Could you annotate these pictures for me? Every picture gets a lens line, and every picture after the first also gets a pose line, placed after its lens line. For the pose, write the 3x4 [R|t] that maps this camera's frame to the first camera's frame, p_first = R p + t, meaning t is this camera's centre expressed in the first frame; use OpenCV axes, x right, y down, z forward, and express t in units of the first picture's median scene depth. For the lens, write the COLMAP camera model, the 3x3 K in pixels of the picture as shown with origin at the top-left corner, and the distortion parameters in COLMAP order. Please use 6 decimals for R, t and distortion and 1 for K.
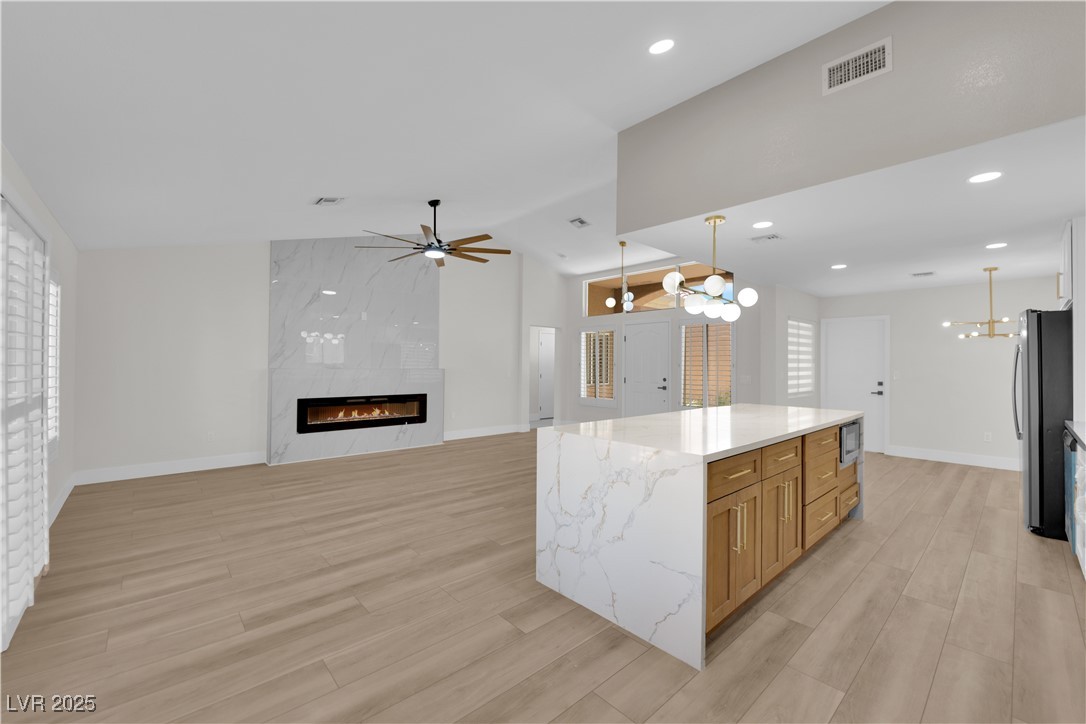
lens RADIAL K [[438.4, 0, 542.3], [0, 438.4, 359.8], [0, 0, 1]] dist [-0.008360, -0.001955]
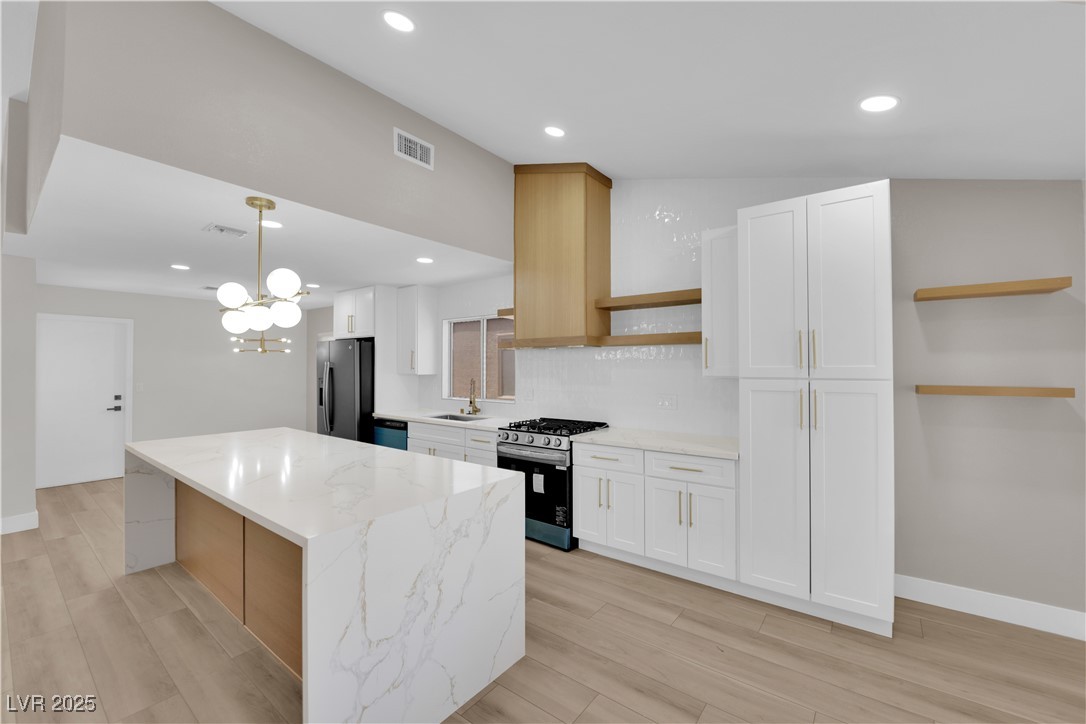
lens RADIAL K [[438.4, 0, 551.2], [0, 438.4, 358.5], [0, 0, 1]] dist [-0.008360, -0.001955]
pose [[-0.190023, 0.009086, 0.981738, -0.336198], [-0.010751, 0.999878, -0.011334, -0.032323], [-0.981721, -0.012709, -0.189902, 0.476872]]
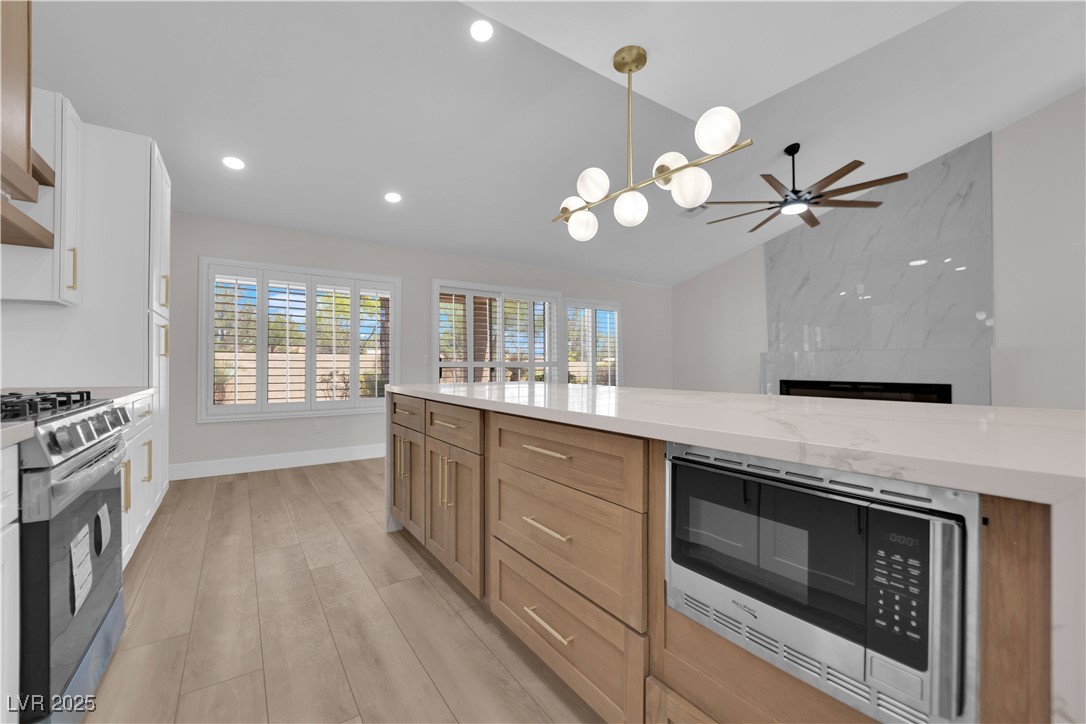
lens RADIAL K [[438.4, 0, 549.8], [0, 438.4, 361.6], [0, 0, 1]] dist [-0.008360, -0.001955]
pose [[-0.113626, -0.017143, -0.993376, 0.727232], [0.009510, 0.999787, -0.018341, 0.073919], [0.993478, -0.011531, -0.113439, 0.709129]]
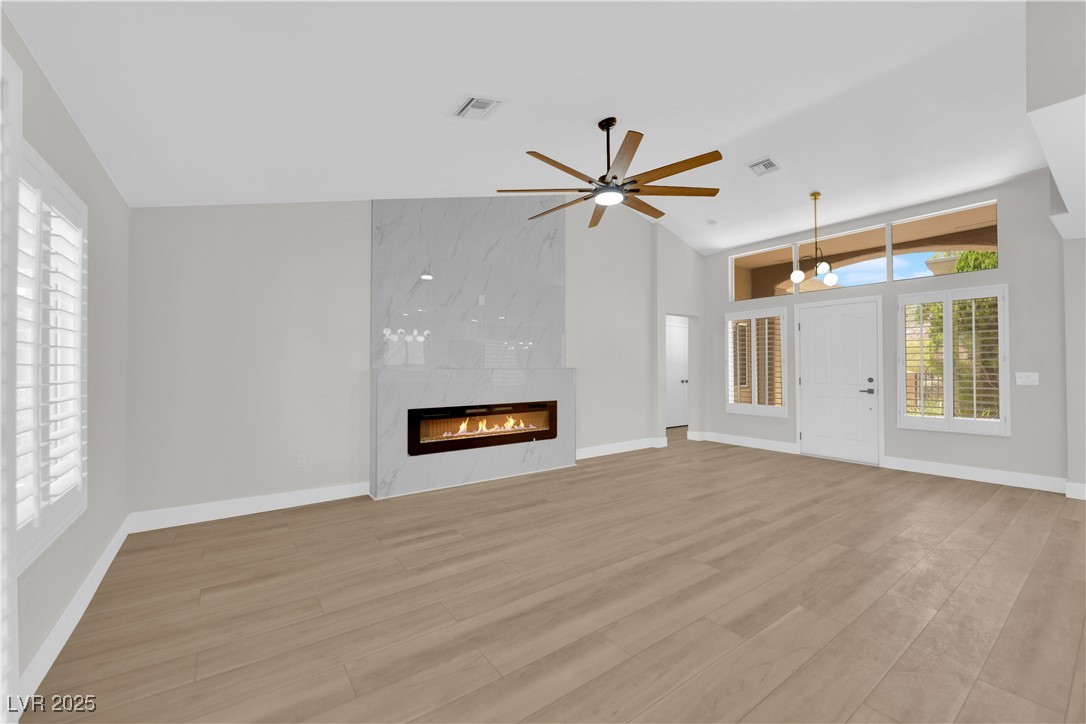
lens RADIAL K [[438.4, 0, 543.2], [0, 438.4, 359.5], [0, 0, 1]] dist [-0.008360, -0.001955]
pose [[0.994466, -0.012214, -0.104344, -0.317521], [0.011723, 0.999917, -0.005315, 0.013709], [0.104400, 0.004062, 0.994527, 0.353786]]
